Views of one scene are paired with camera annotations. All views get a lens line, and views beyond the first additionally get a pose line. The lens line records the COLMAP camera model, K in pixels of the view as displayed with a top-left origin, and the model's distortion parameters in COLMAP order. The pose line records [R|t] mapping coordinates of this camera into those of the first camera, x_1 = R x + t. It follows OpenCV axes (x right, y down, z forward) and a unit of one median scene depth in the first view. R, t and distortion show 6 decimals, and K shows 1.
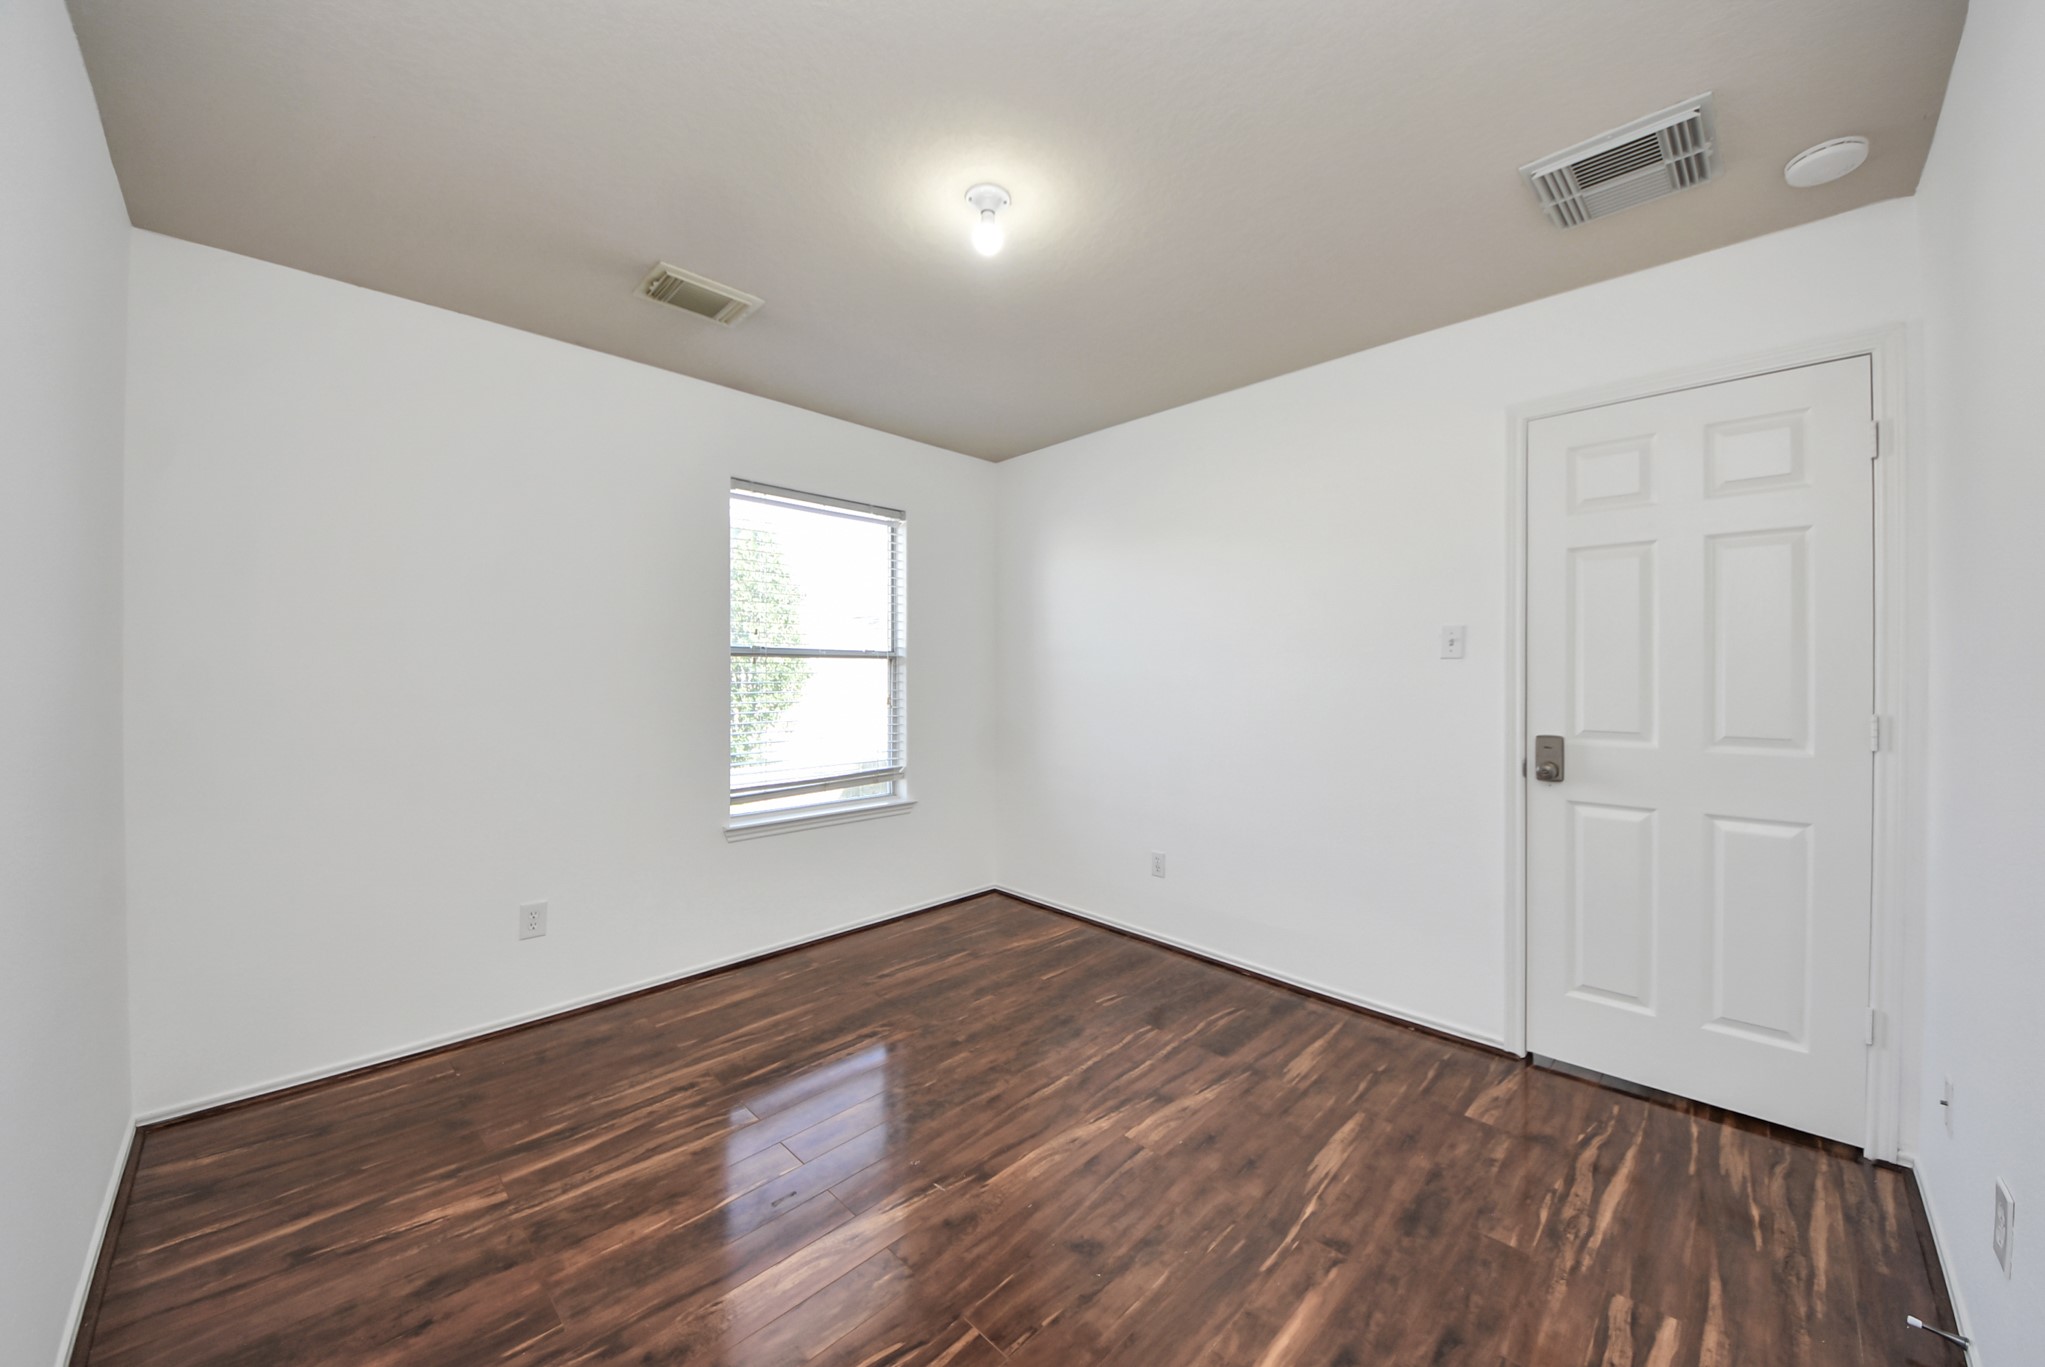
lens RADIAL K [[723.6, 0, 1037.5], [0, 723.6, 689.4], [0, 0, 1]] dist [0.040007, -0.023110]
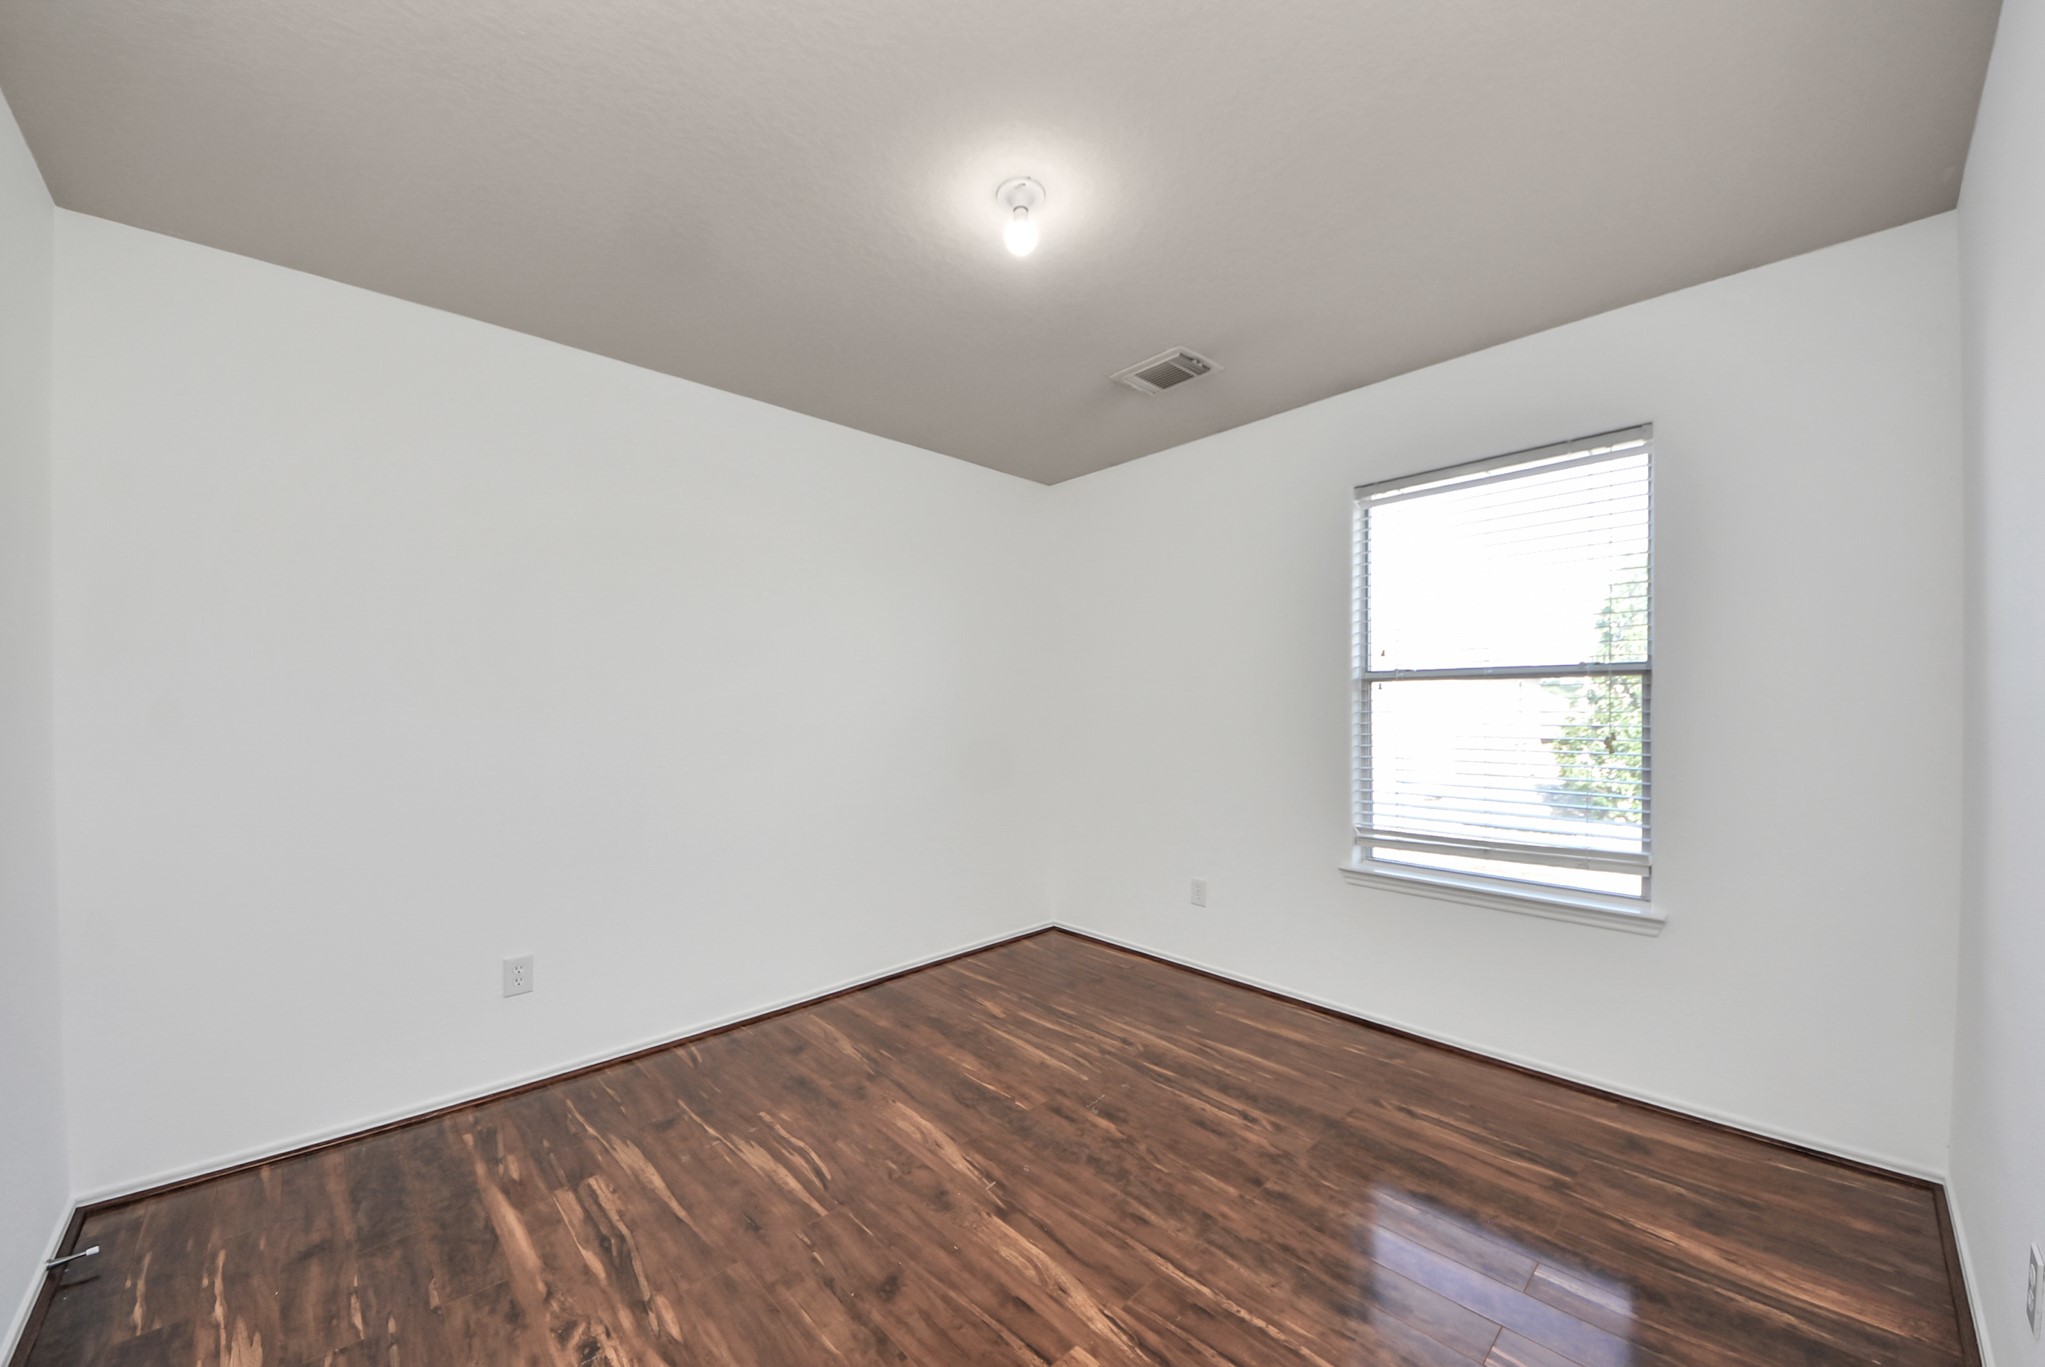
lens RADIAL K [[723.6, 0, 1037.5], [0, 723.6, 689.4], [0, 0, 1]] dist [0.040007, -0.023110]
pose [[-0.003348, -0.019406, -0.999806, 0.896693], [-0.016727, 0.999673, -0.019347, -0.034567], [0.999854, 0.016659, -0.003671, 0.983586]]
